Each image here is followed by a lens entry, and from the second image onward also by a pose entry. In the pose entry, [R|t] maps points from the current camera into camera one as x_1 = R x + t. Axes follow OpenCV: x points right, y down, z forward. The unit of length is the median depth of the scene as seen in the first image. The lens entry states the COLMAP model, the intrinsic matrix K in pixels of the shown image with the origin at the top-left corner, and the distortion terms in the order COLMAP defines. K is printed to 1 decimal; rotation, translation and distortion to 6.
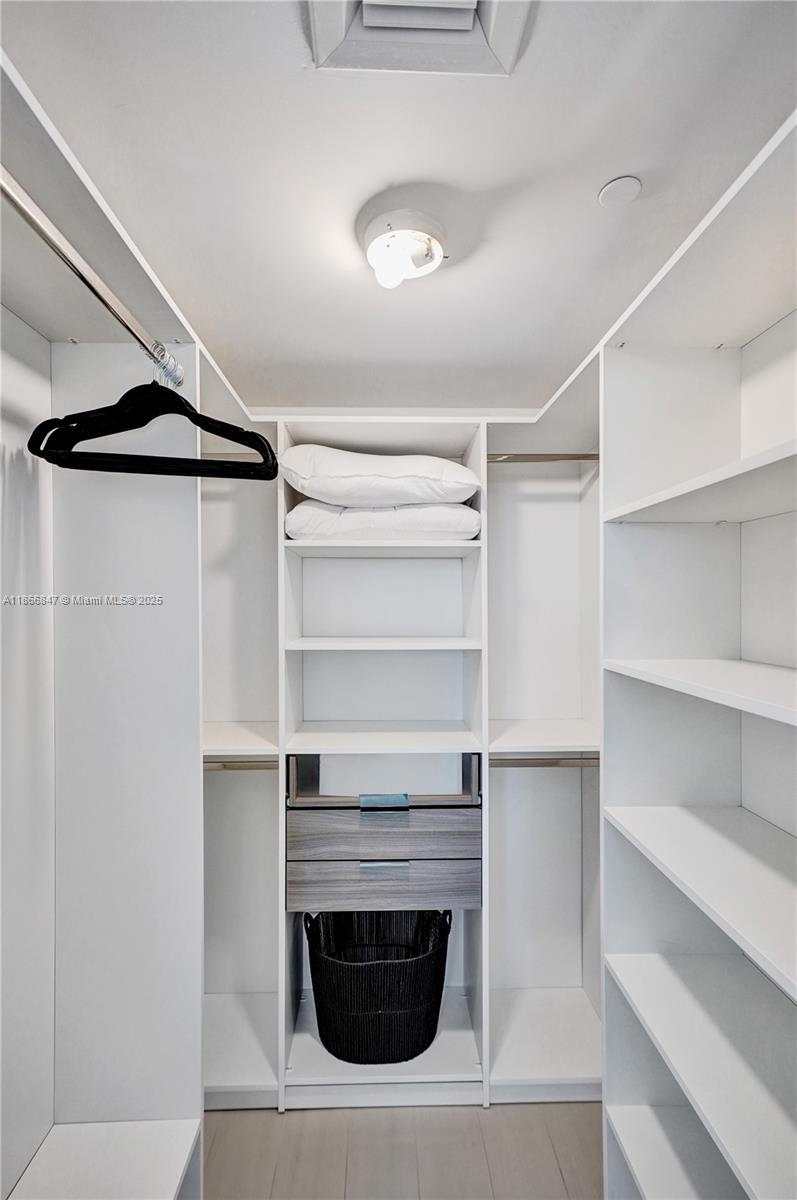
lens RADIAL K [[543.1, 0, 396.7], [0, 543.1, 601.2], [0, 0, 1]] dist [-0.000135, 0.007769]
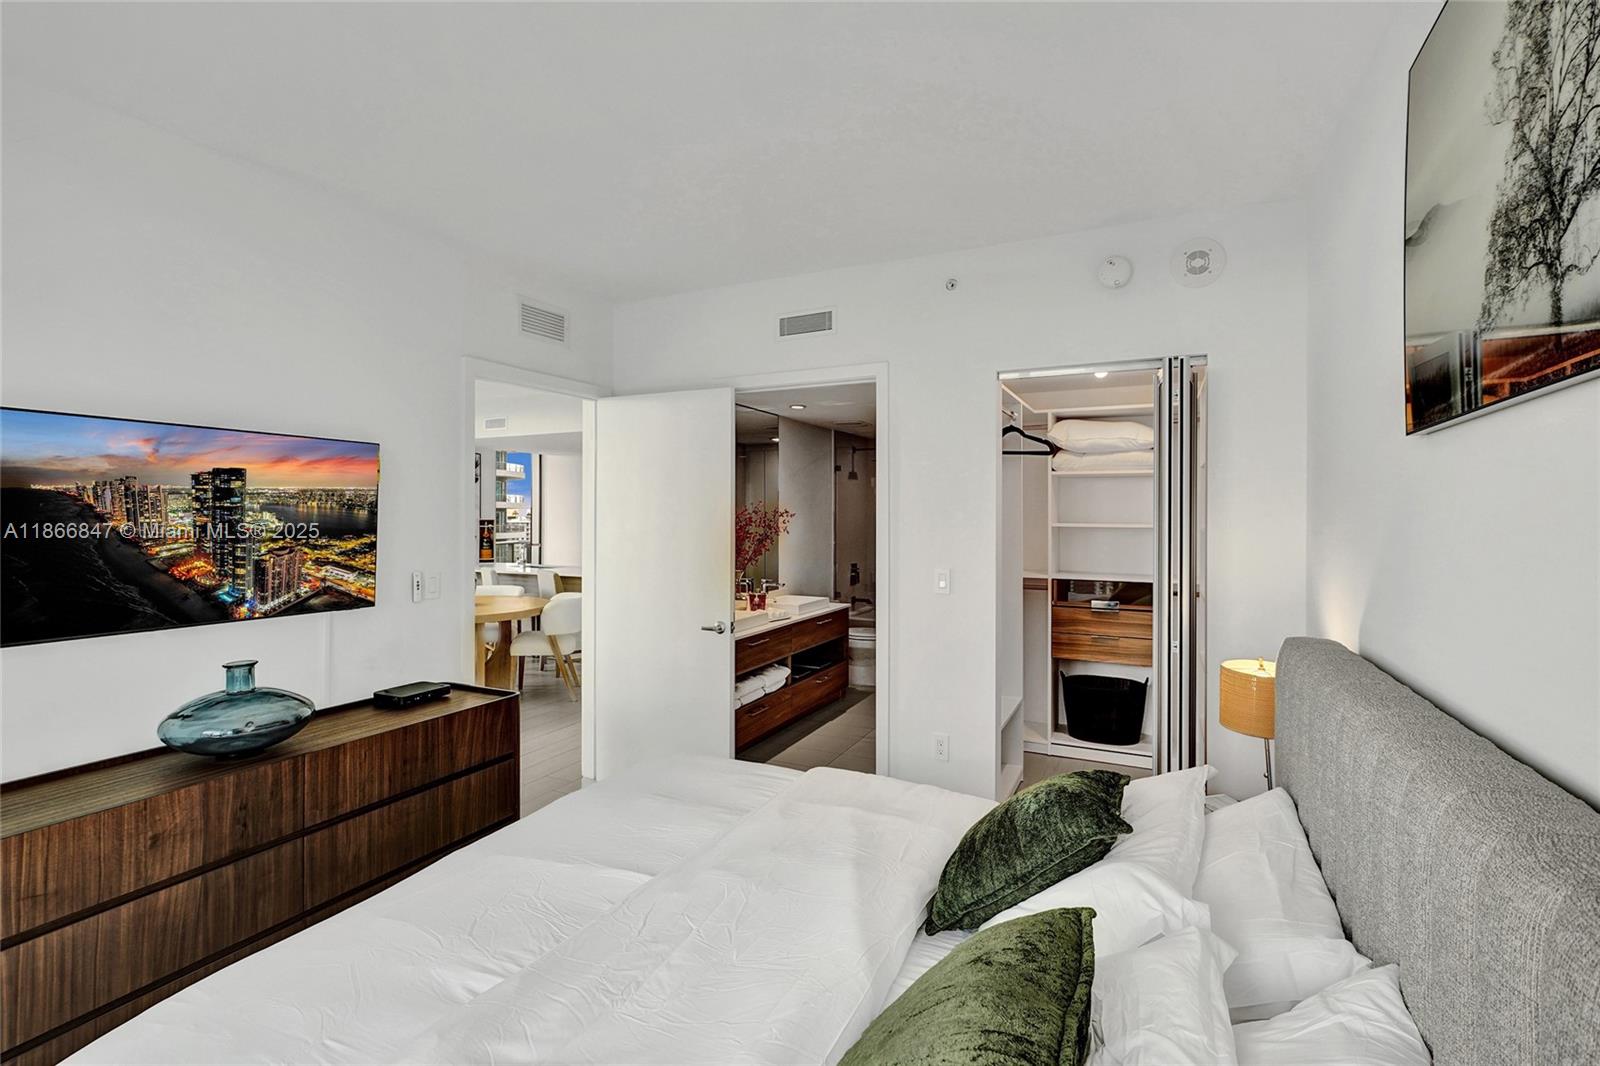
lens RADIAL K [[735.0, 0, 794.6], [0, 735.0, 525.8], [0, 0, 1]] dist [-0.000842, 0.008780]
pose [[0.879387, 0.001682, -0.476105, 0.247574], [0.002721, 0.999960, 0.008559, 0.058405], [0.476100, -0.008823, 0.879347, -1.807271]]
